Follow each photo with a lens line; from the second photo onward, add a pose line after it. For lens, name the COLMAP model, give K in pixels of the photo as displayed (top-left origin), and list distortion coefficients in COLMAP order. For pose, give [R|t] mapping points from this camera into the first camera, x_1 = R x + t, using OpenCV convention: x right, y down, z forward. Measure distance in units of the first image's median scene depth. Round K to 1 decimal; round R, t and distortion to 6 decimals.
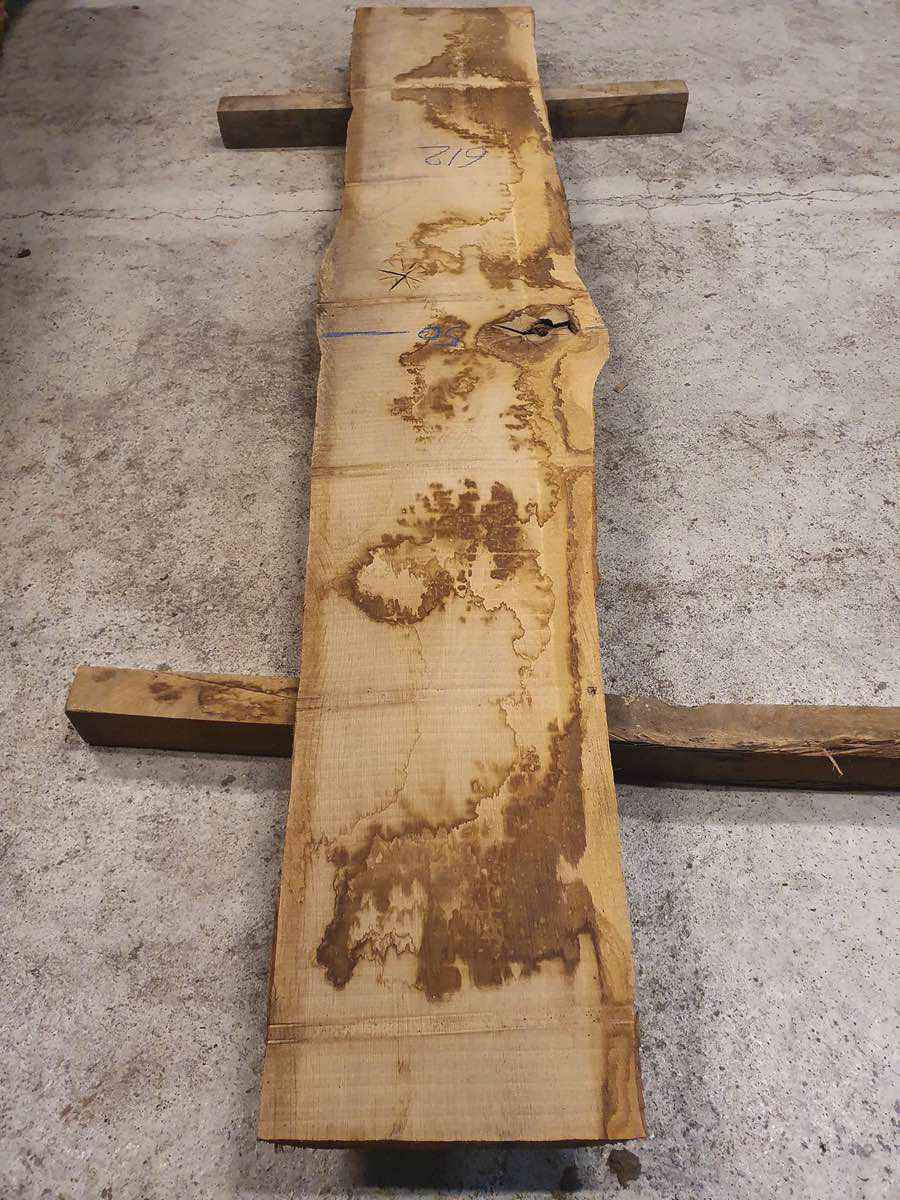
lens RADIAL K [[928.7, 0, 449.6], [0, 928.7, 592.4], [0, 0, 1]] dist [0.040535, -0.011724]
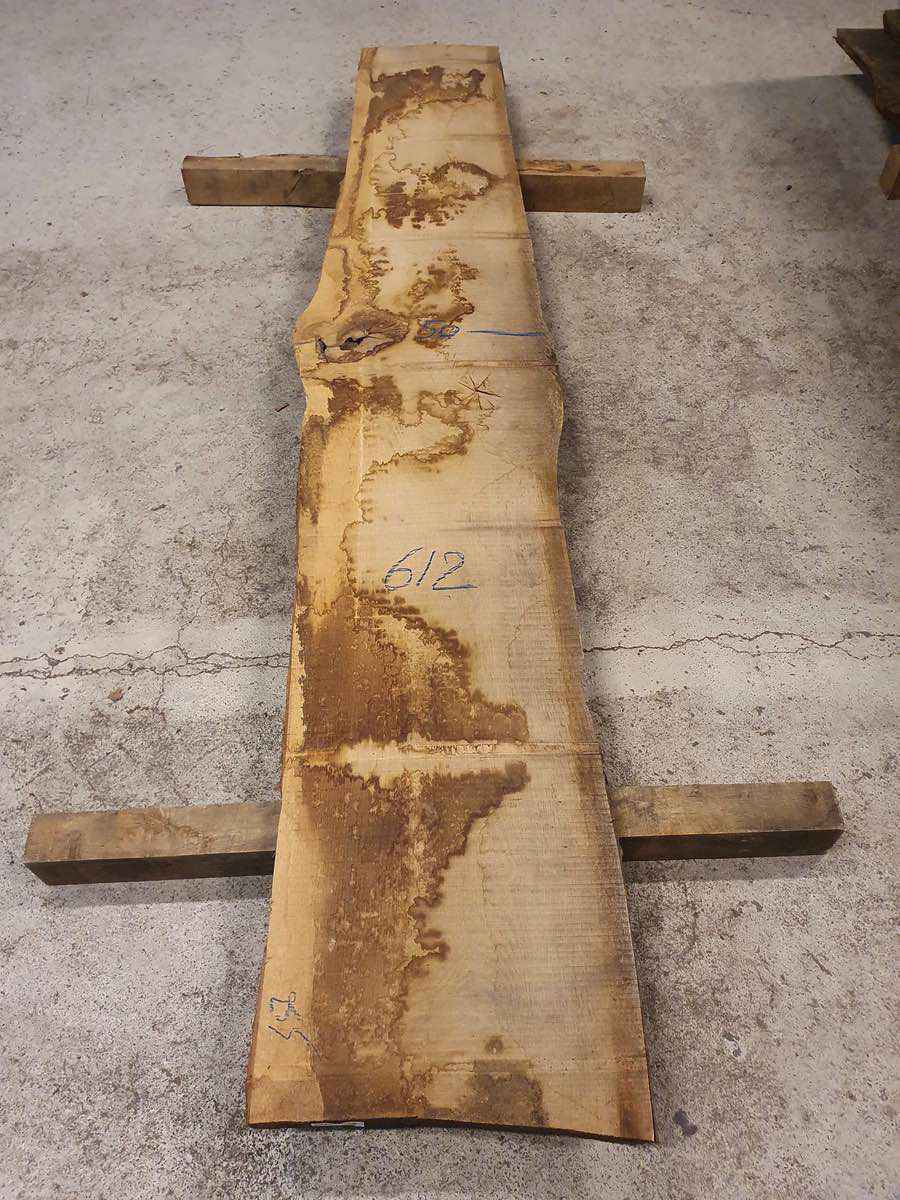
lens RADIAL K [[928.7, 0, 439.9], [0, 928.7, 619.4], [0, 0, 1]] dist [0.040535, -0.011724]
pose [[-0.998690, 0.035896, 0.036457, -0.037453], [0.024150, -0.297463, 0.954428, -1.421667], [0.045105, 0.954058, 0.296207, 0.970401]]
